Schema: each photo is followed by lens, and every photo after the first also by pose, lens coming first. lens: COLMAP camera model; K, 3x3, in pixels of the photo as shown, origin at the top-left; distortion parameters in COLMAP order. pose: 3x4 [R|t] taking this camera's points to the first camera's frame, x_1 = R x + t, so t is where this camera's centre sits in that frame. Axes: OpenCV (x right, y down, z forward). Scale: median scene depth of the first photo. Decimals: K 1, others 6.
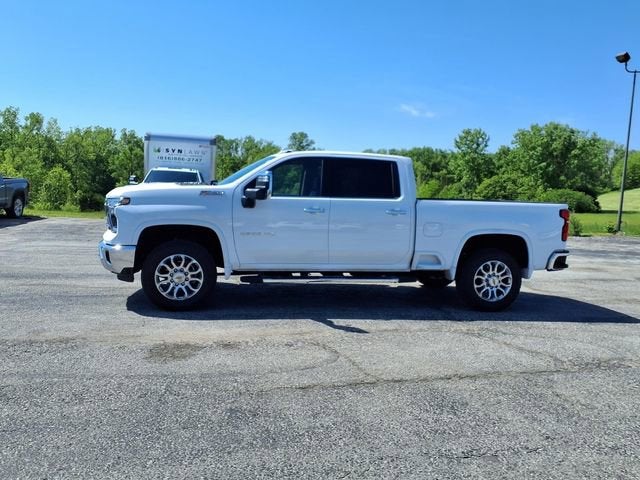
lens RADIAL K [[508.7, 0, 319.1], [0, 508.7, 271.5], [0, 0, 1]] dist [0.058062, -0.088963]
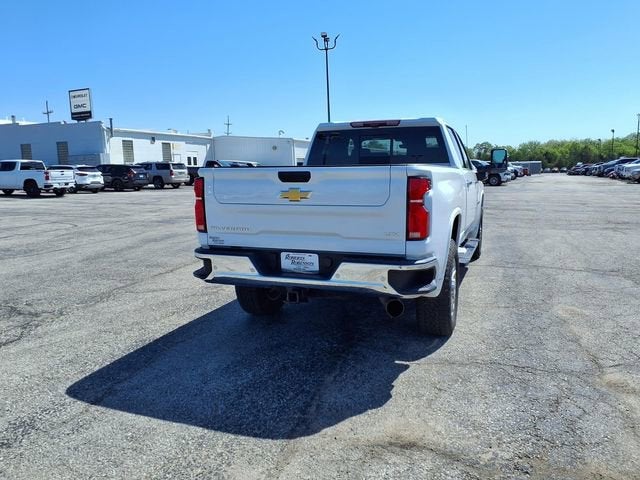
lens RADIAL K [[507.3, 0, 317.7], [0, 507.3, 254.7], [0, 0, 1]] dist [0.047856, -0.067281]
pose [[-0.520337, 0.100692, -0.848004, 0.936249], [-0.145794, 0.967970, 0.204396, -0.176240], [0.841423, 0.229989, -0.488991, 1.446287]]
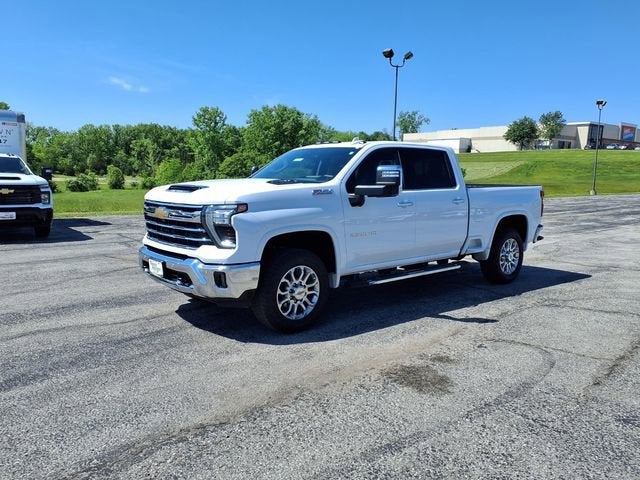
lens RADIAL K [[506.3, 0, 319.1], [0, 506.3, 255.2], [0, 0, 1]] dist [0.064916, -0.089671]
pose [[0.867390, -0.107421, 0.485897, -0.571448], [0.101078, 0.994101, 0.039335, -0.070875], [-0.487256, 0.014995, 0.873131, 0.220114]]
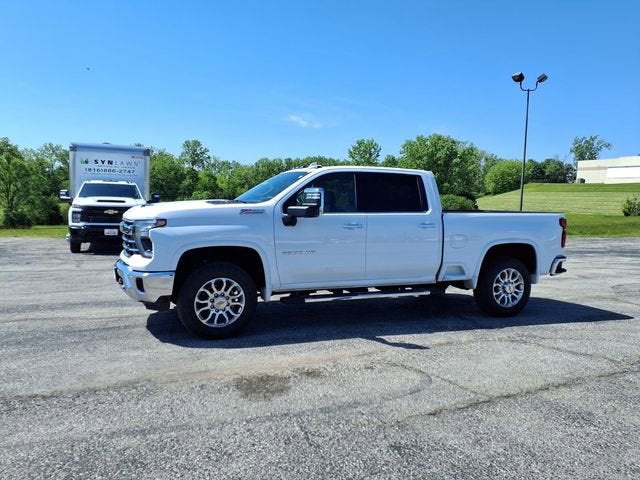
lens RADIAL K [[505.2, 0, 319.6], [0, 505.2, 260.0], [0, 0, 1]] dist [0.062274, -0.094522]
pose [[0.978383, -0.042186, 0.202454, -0.247814], [0.049460, 0.998295, -0.031002, -0.025006], [-0.200801, 0.040345, 0.978801, 0.053285]]
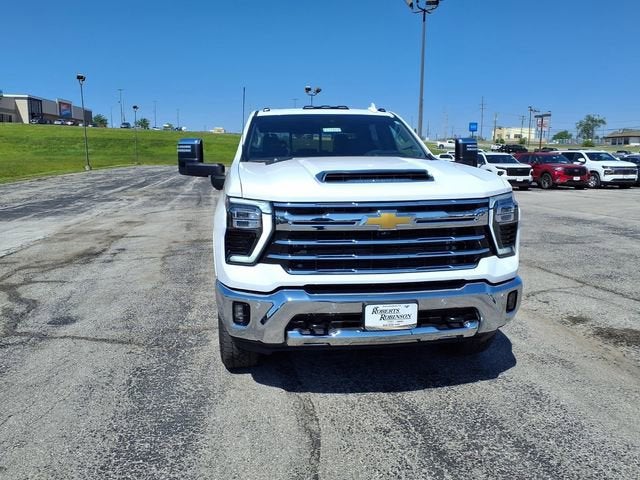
lens RADIAL K [[511.8, 0, 313.4], [0, 511.8, 252.6], [0, 0, 1]] dist [0.013440, -0.001829]
pose [[0.057853, -0.231801, 0.971041, -0.824732], [0.163693, 0.961709, 0.219821, -0.203478], [-0.984813, 0.146236, 0.093583, 1.003237]]
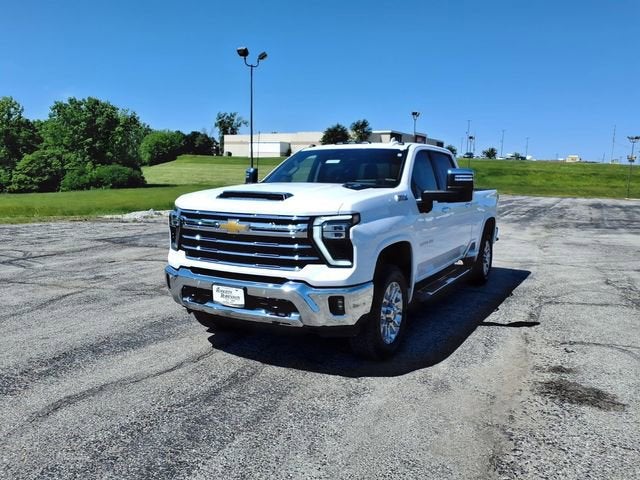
lens RADIAL K [[507.6, 0, 318.6], [0, 507.6, 260.9], [0, 0, 1]] dist [0.054097, -0.075279]
pose [[0.643782, -0.150201, 0.750323, -0.785281], [0.129257, 0.987802, 0.086837, -0.125350], [-0.754213, 0.041080, 0.655343, 0.522890]]
